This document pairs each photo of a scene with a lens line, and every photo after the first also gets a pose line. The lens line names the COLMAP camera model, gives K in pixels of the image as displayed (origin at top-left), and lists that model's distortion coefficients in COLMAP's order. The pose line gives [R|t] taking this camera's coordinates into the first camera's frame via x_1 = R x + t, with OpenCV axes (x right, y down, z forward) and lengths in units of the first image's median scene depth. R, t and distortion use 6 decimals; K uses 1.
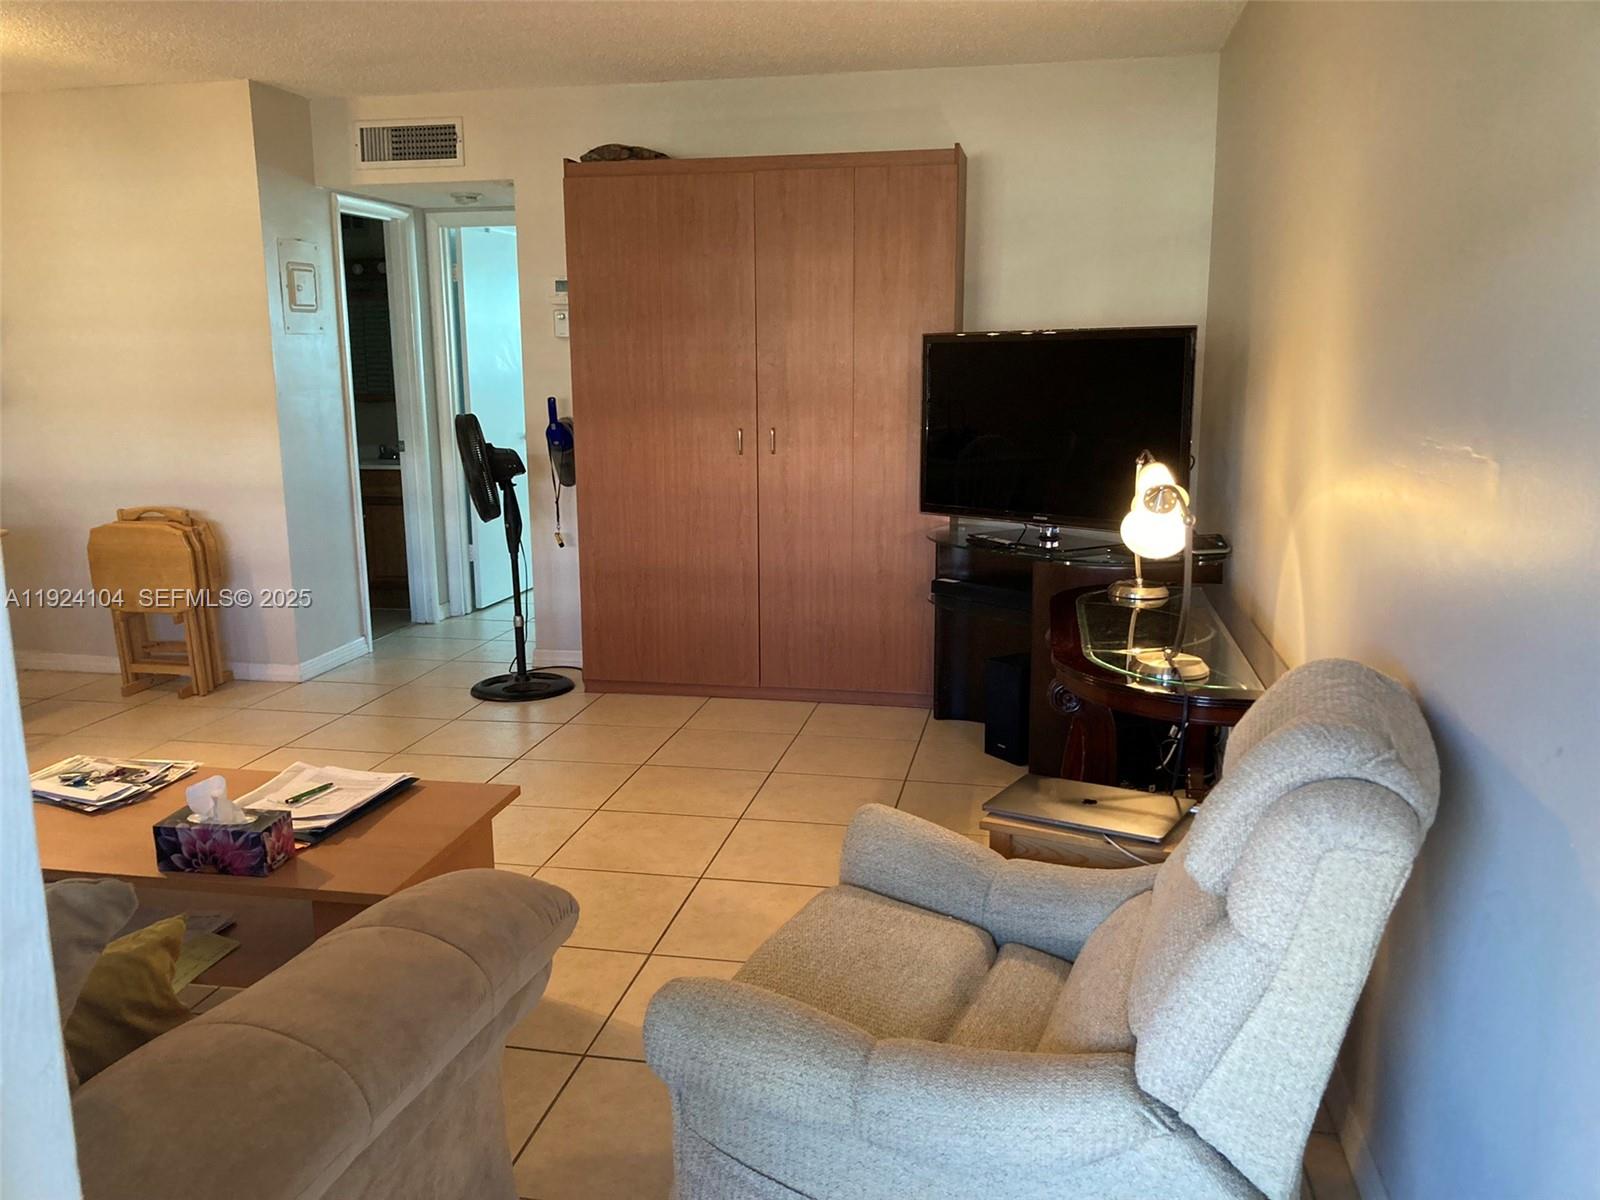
lens RADIAL K [[1315.0, 0, 774.5], [0, 1315.0, 613.5], [0, 0, 1]] dist [0.043299, -0.052265]
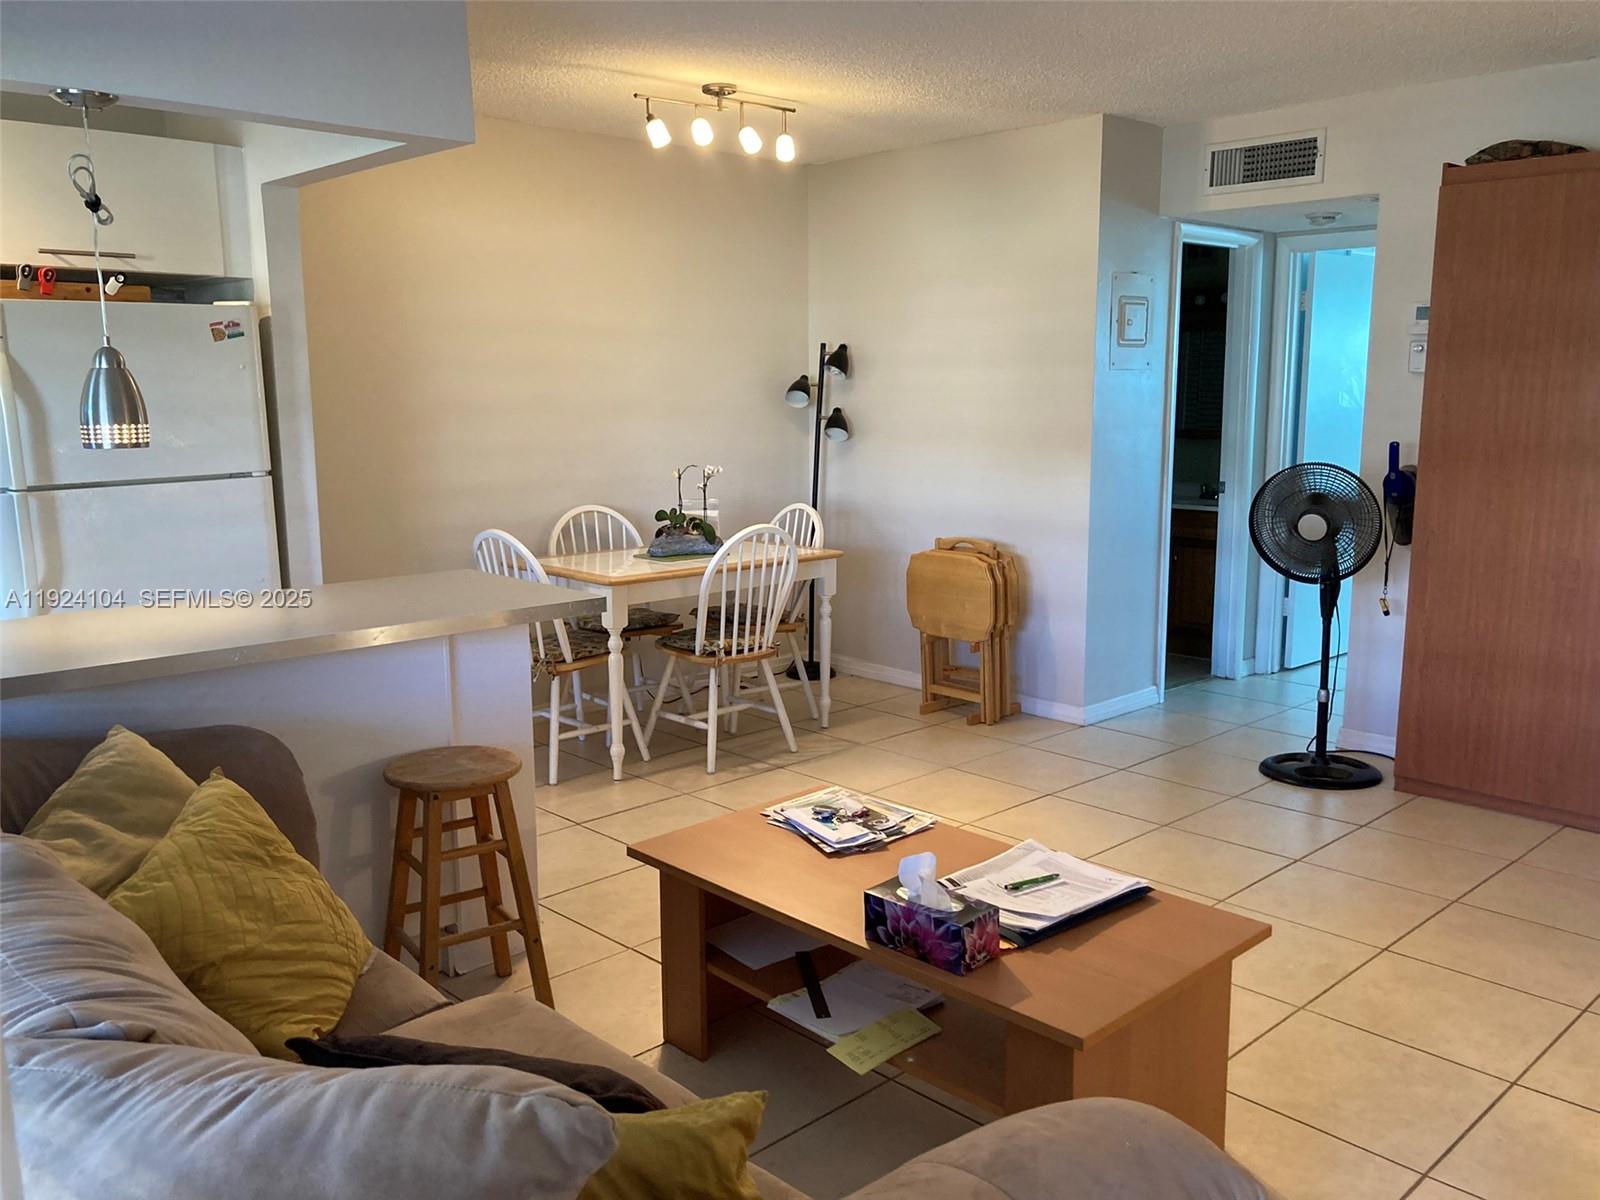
lens RADIAL K [[1315.0, 0, 807.5], [0, 1315.0, 608.9], [0, 0, 1]] dist [0.043299, -0.052265]
pose [[0.827569, 0.100531, -0.552290, 0.001456], [-0.113581, 0.993472, 0.010645, -0.023111], [0.549754, 0.053920, 0.833584, 0.081663]]
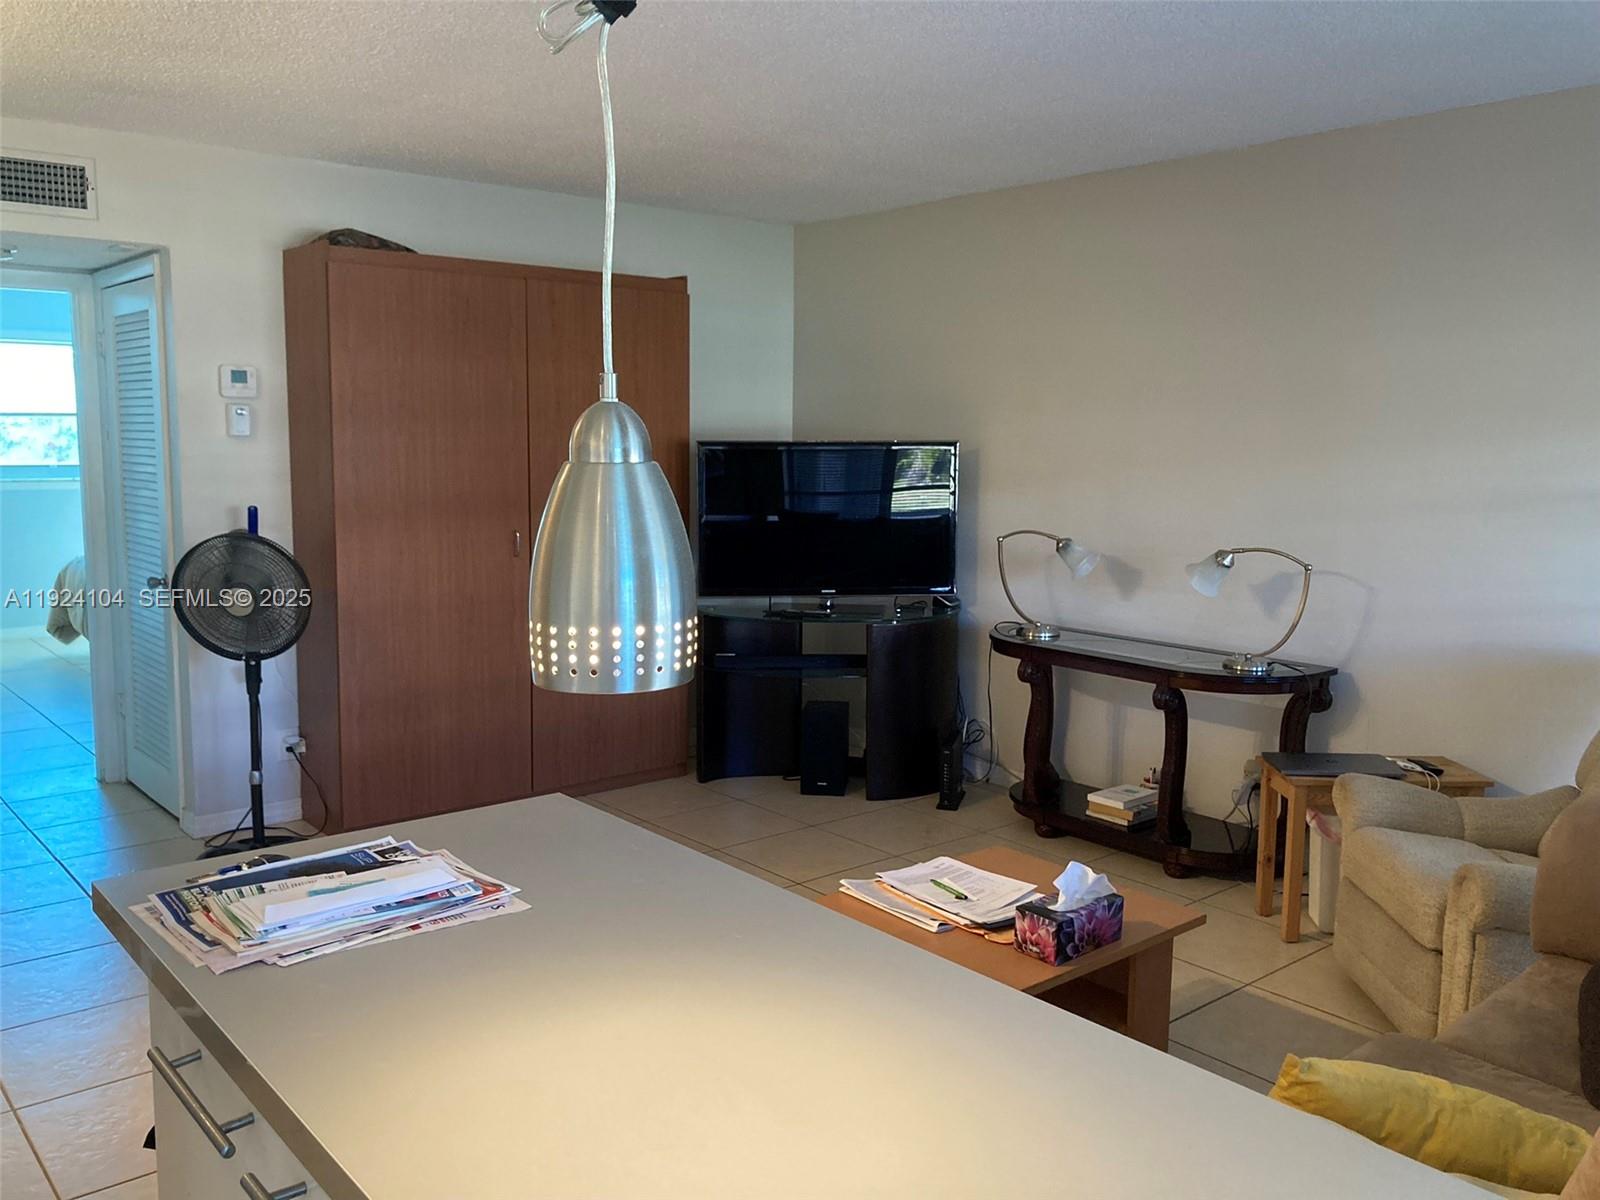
lens RADIAL K [[1315.0, 0, 792.9], [0, 1315.0, 588.2], [0, 0, 1]] dist [0.043299, -0.052265]
pose [[0.613923, -0.080683, 0.785232, -0.668359], [0.142302, 0.989777, -0.009556, -0.058689], [-0.776433, 0.117606, 0.619128, 0.230427]]
